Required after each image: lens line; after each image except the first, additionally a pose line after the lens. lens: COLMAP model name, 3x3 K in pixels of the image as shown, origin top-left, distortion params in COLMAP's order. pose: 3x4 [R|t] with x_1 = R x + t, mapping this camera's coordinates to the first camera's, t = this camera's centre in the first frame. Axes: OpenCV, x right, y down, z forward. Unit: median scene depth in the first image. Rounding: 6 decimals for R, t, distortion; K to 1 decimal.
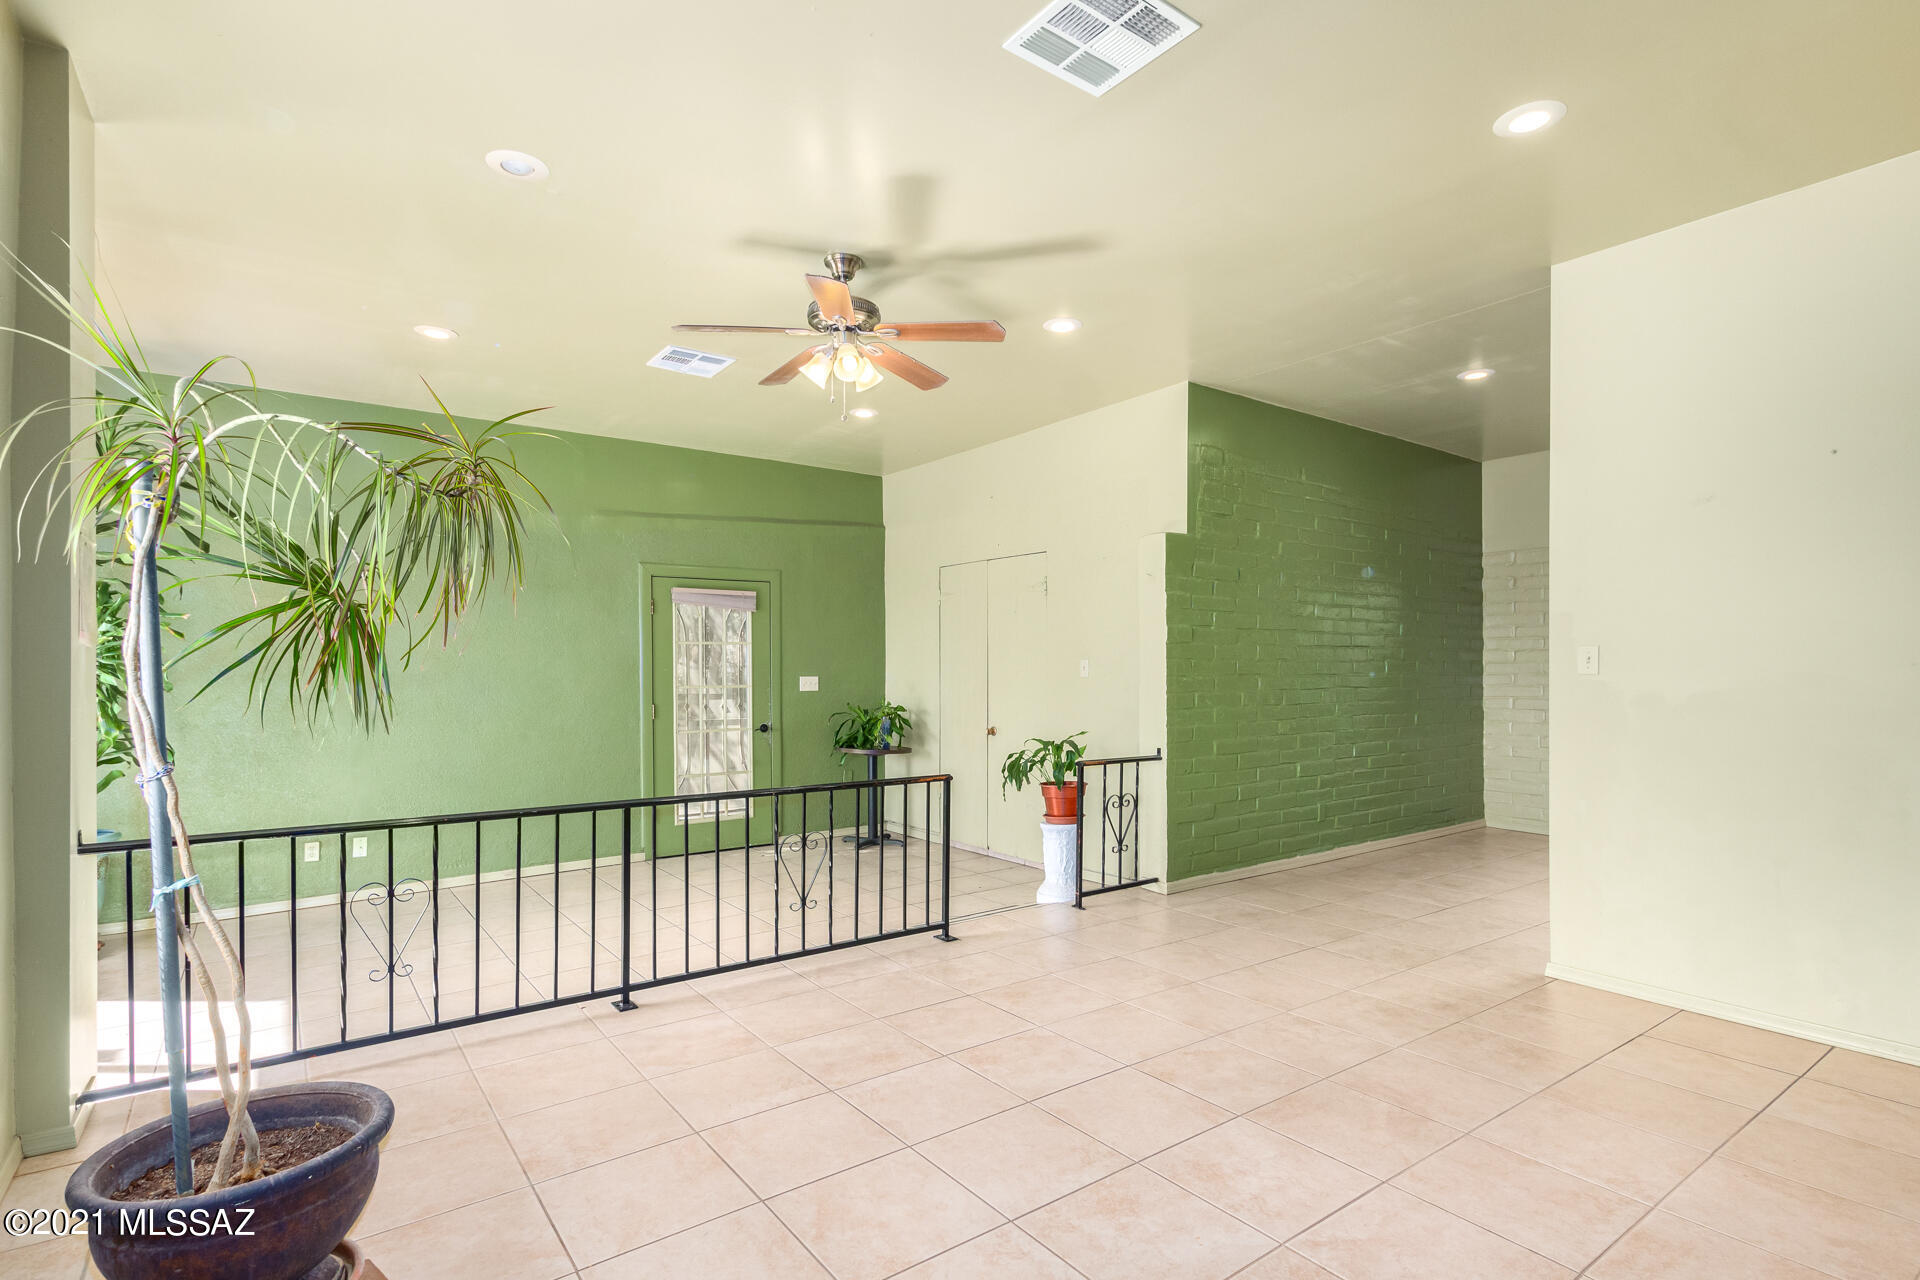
lens RADIAL K [[938.7, 0, 960.4], [0, 938.7, 658.0], [0, 0, 1]] dist [0.004087, -0.002164]
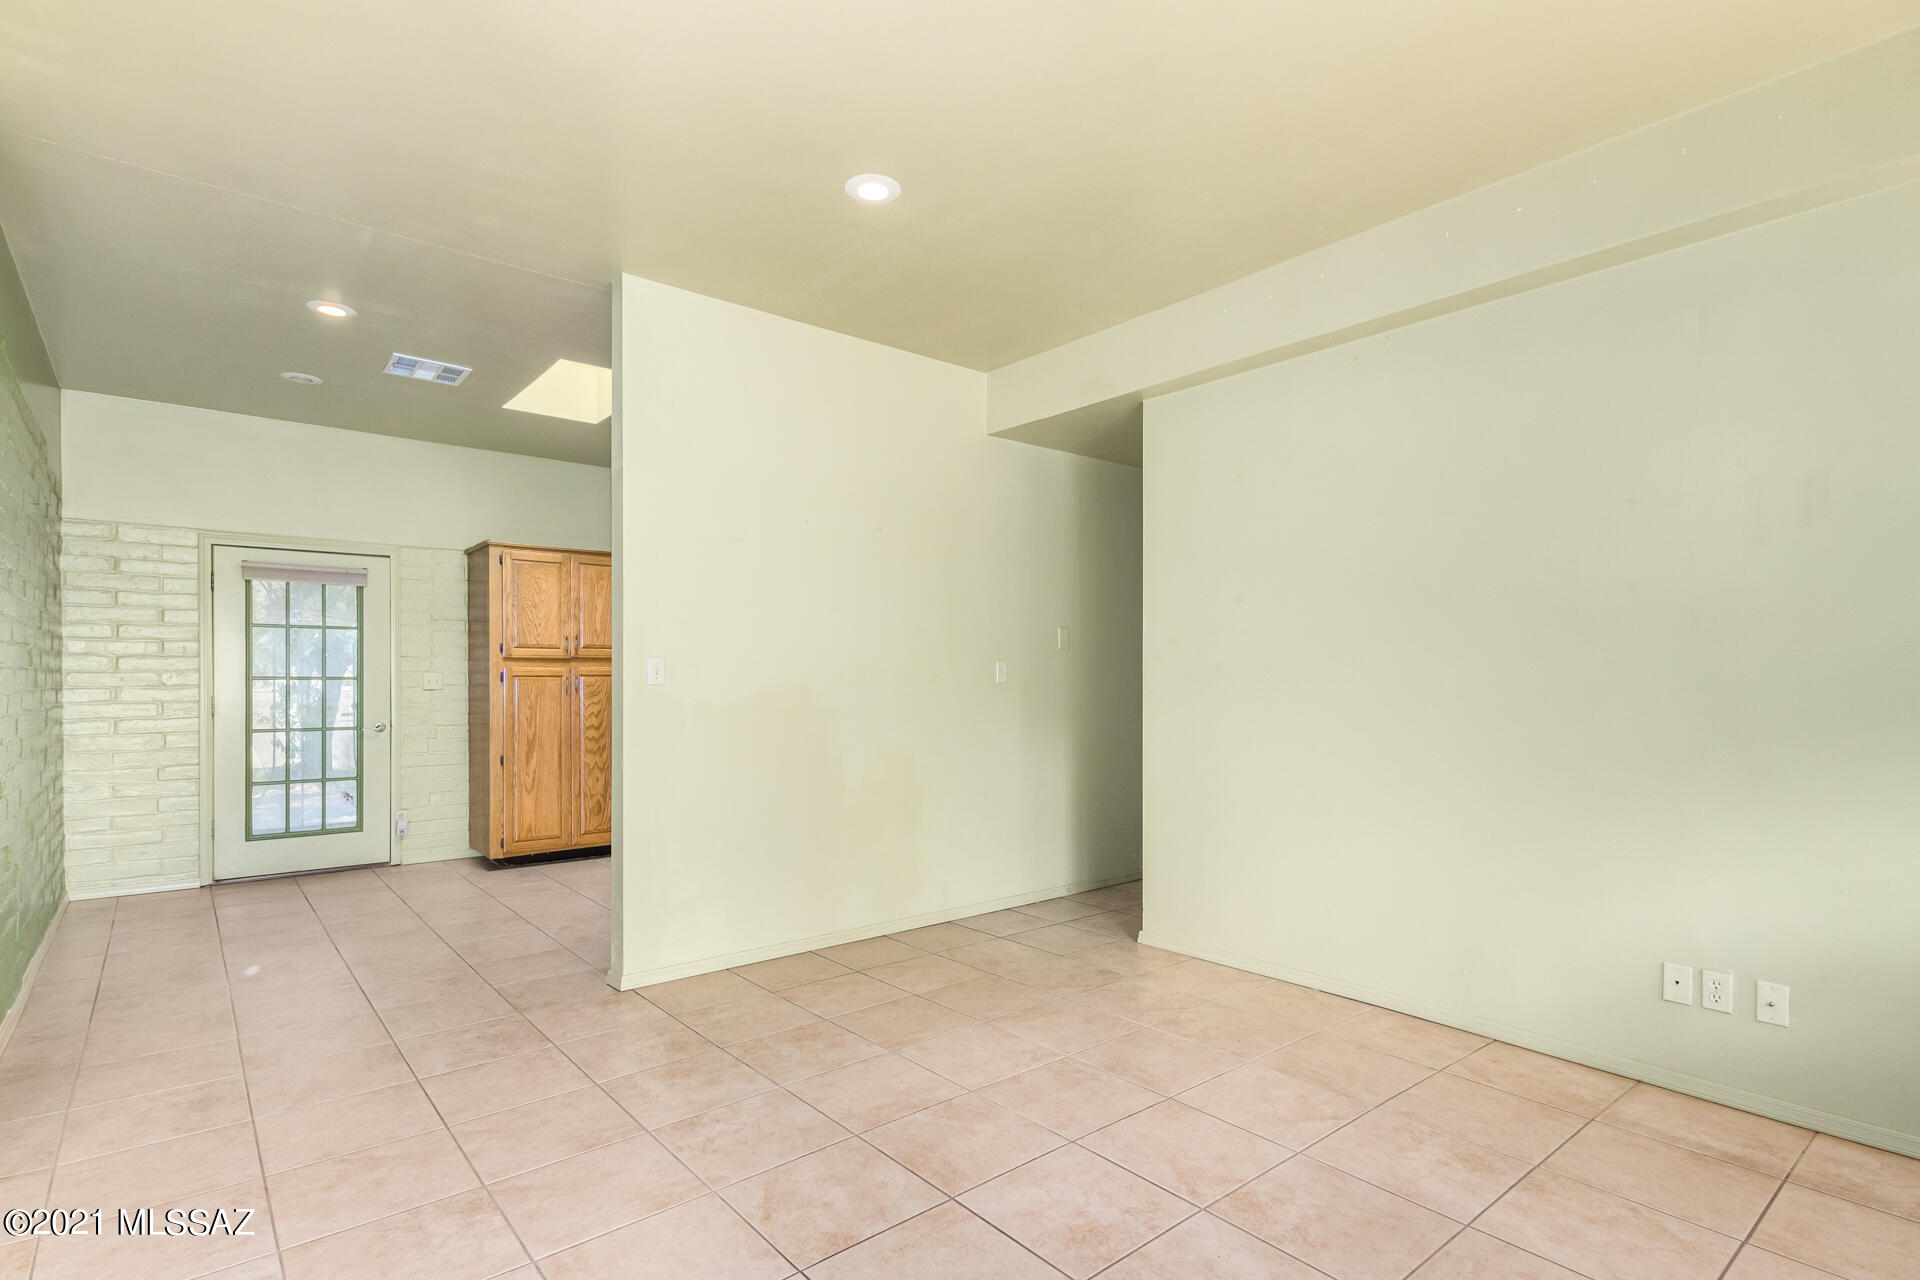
lens RADIAL K [[938.7, 0, 973.2], [0, 938.7, 671.6], [0, 0, 1]] dist [0.004087, -0.002164]
pose [[-0.056534, 0.003107, 0.998396, -0.429906], [-0.004944, 0.999982, -0.003392, 0.008358], [-0.998388, -0.005128, -0.056517, 0.794866]]
